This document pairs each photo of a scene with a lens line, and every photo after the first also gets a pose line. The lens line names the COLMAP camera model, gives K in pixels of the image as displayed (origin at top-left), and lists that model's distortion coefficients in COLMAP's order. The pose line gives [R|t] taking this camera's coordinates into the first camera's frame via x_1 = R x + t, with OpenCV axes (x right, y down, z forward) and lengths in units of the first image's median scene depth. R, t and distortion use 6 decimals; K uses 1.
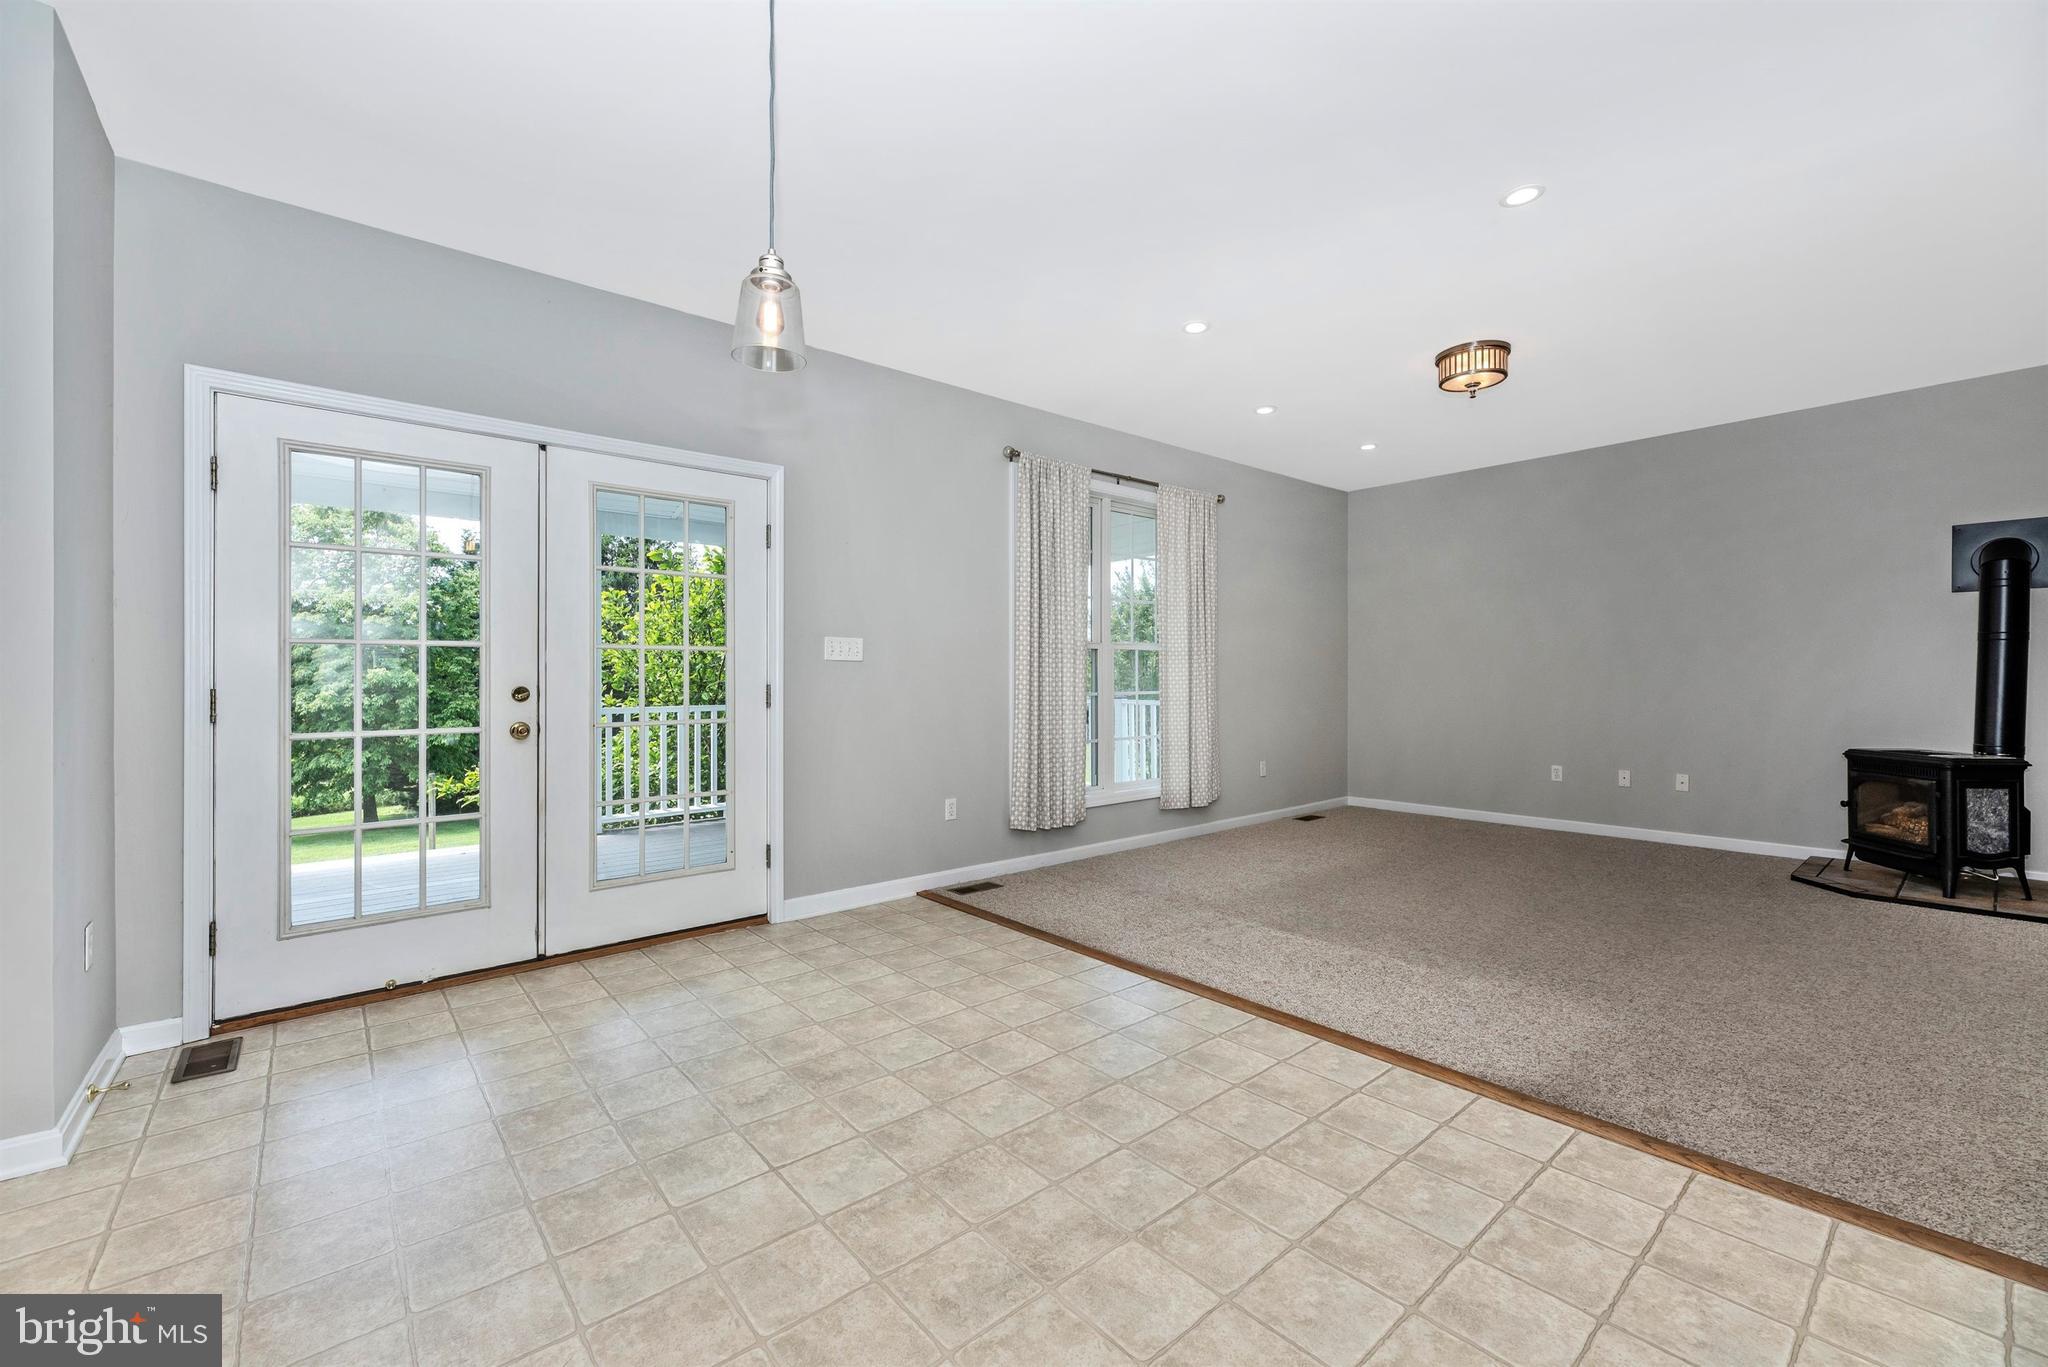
lens RADIAL K [[835.4, 0, 1021.5], [0, 835.4, 673.9], [0, 0, 1]] dist [-0.001813, 0.001555]
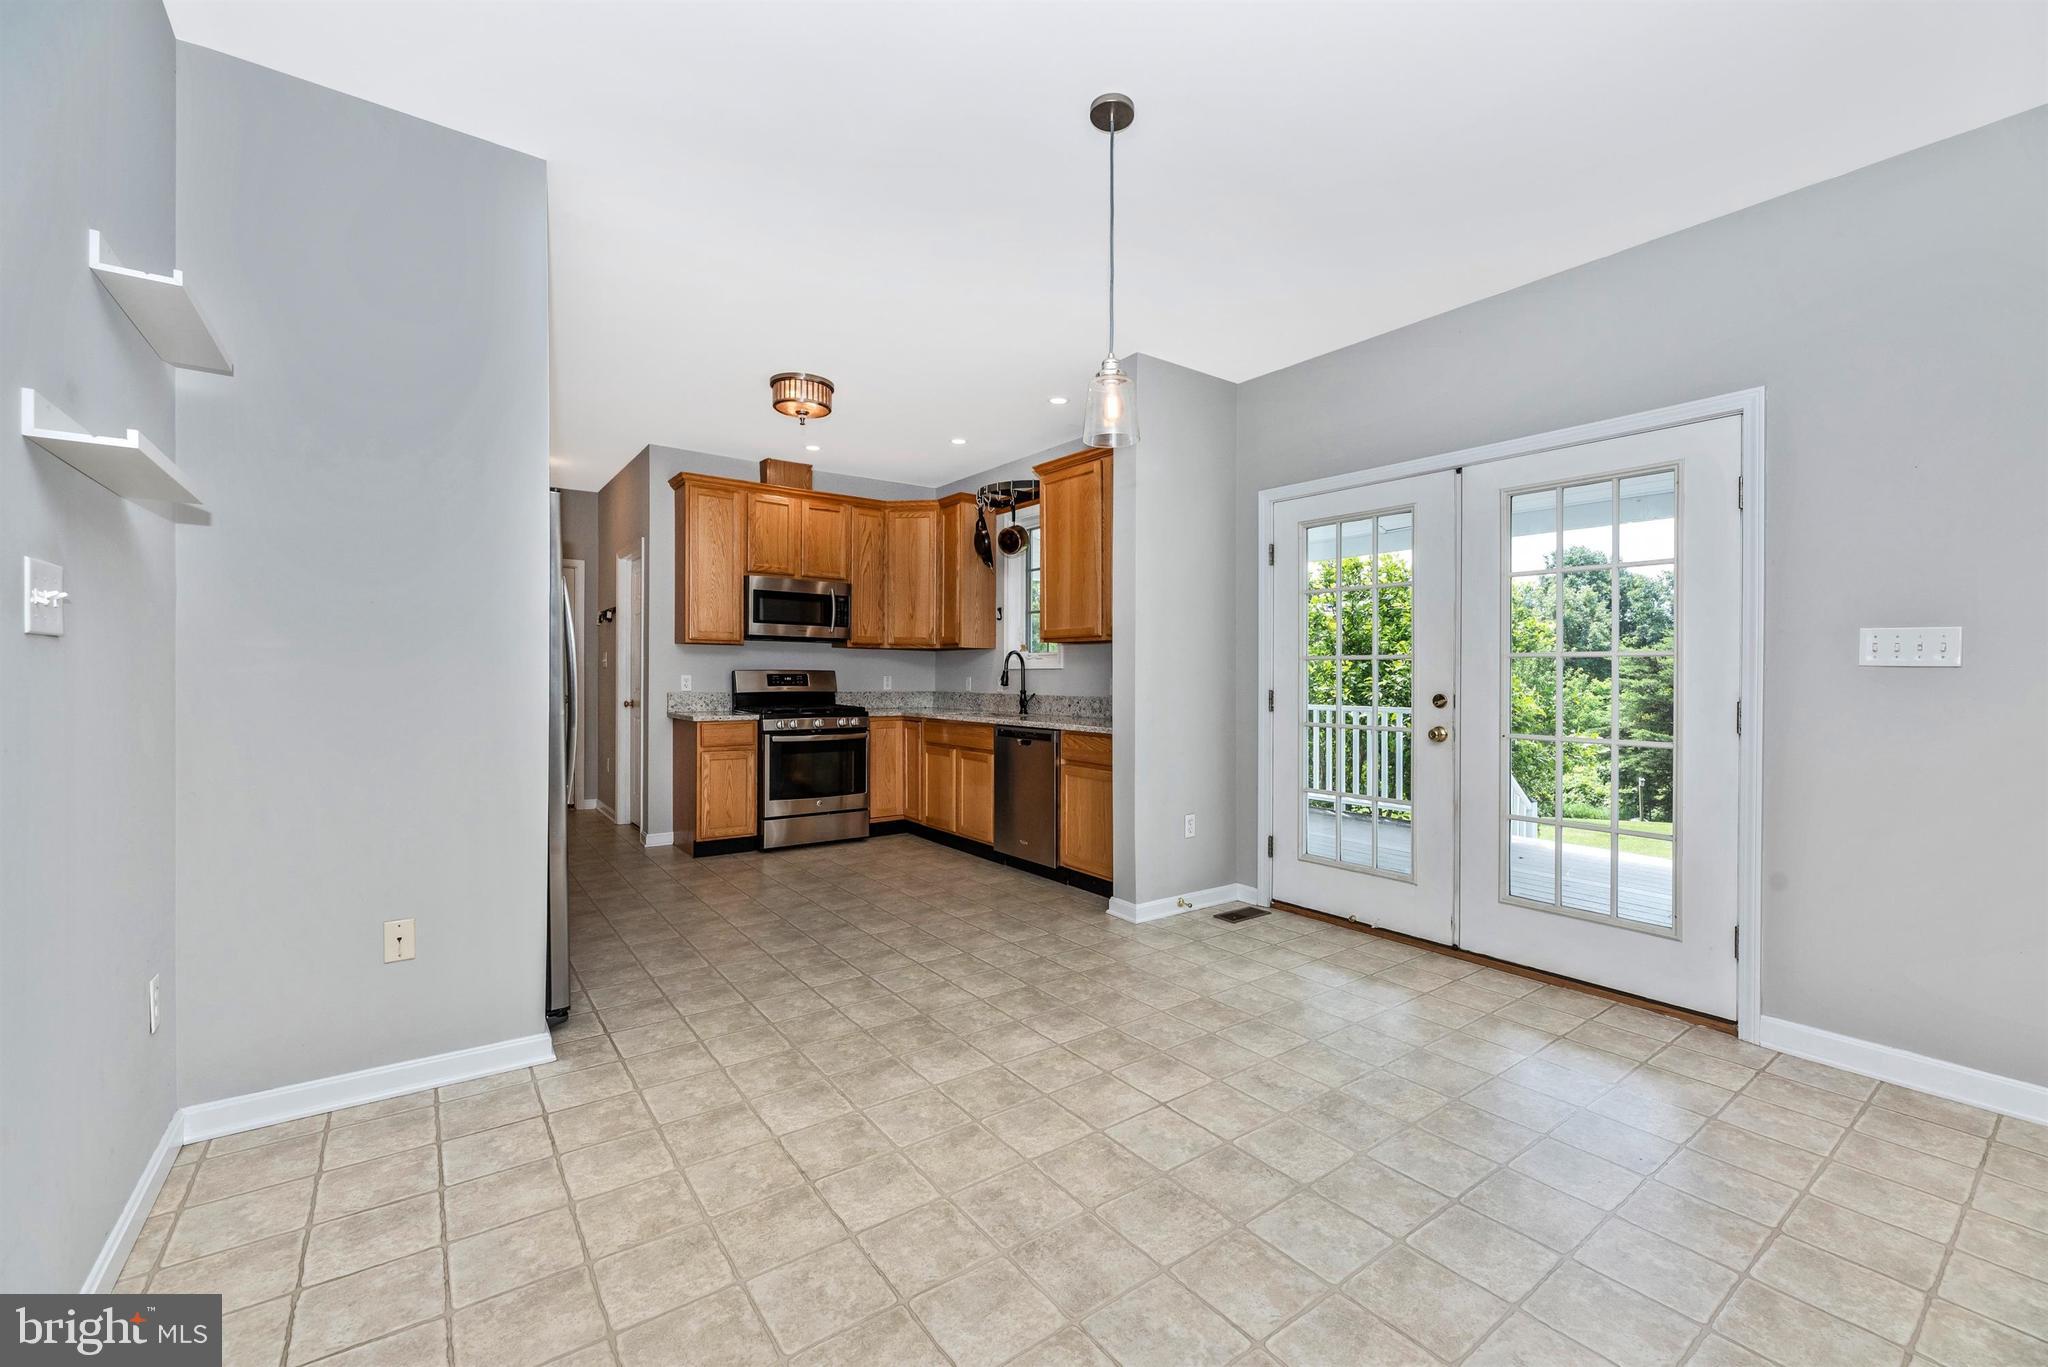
lens RADIAL K [[835.4, 0, 1024.0], [0, 835.4, 675.4], [0, 0, 1]] dist [-0.001813, 0.001555]
pose [[-0.071763, 0.004589, -0.997411, 0.421705], [-0.005651, 0.999971, 0.005007, -0.009341], [0.997406, 0.005995, -0.071735, 0.415005]]
